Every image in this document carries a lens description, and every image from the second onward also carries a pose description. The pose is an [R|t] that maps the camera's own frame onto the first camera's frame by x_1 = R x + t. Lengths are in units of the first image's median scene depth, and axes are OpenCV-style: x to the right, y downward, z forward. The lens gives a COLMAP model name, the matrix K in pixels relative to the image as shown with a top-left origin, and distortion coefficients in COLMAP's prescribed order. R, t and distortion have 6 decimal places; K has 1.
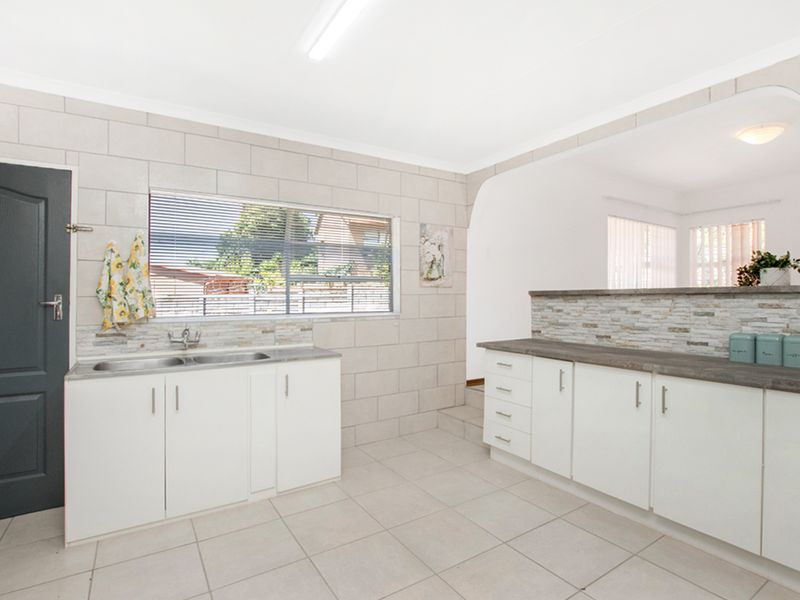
lens RADIAL K [[439.9, 0, 396.3], [0, 439.9, 289.5], [0, 0, 1]] dist [-0.005590, -0.001481]
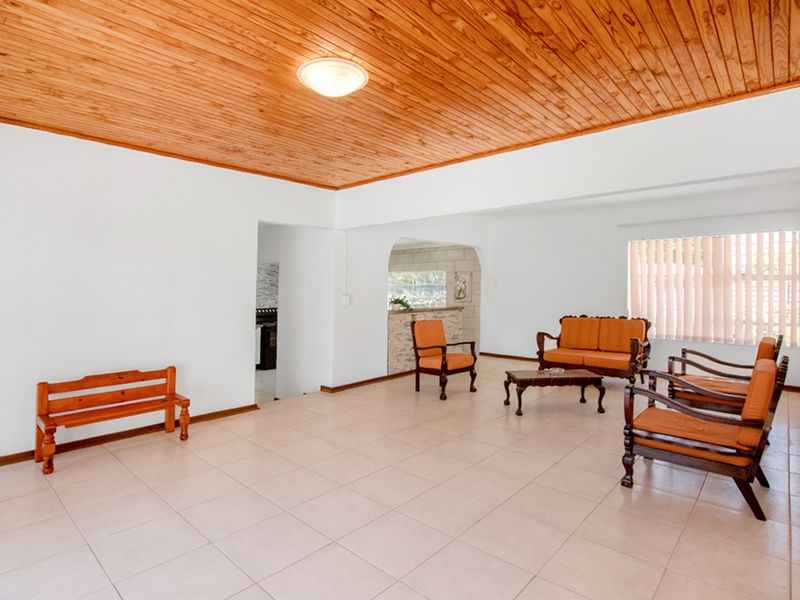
lens RADIAL K [[439.9, 0, 396.3], [0, 439.9, 289.5], [0, 0, 1]] dist [-0.005590, -0.001481]
pose [[0.260921, -0.009222, -0.965316, 2.388475], [-0.001606, 0.999949, -0.009987, -0.053205], [0.965359, 0.004156, 0.260893, 0.211336]]
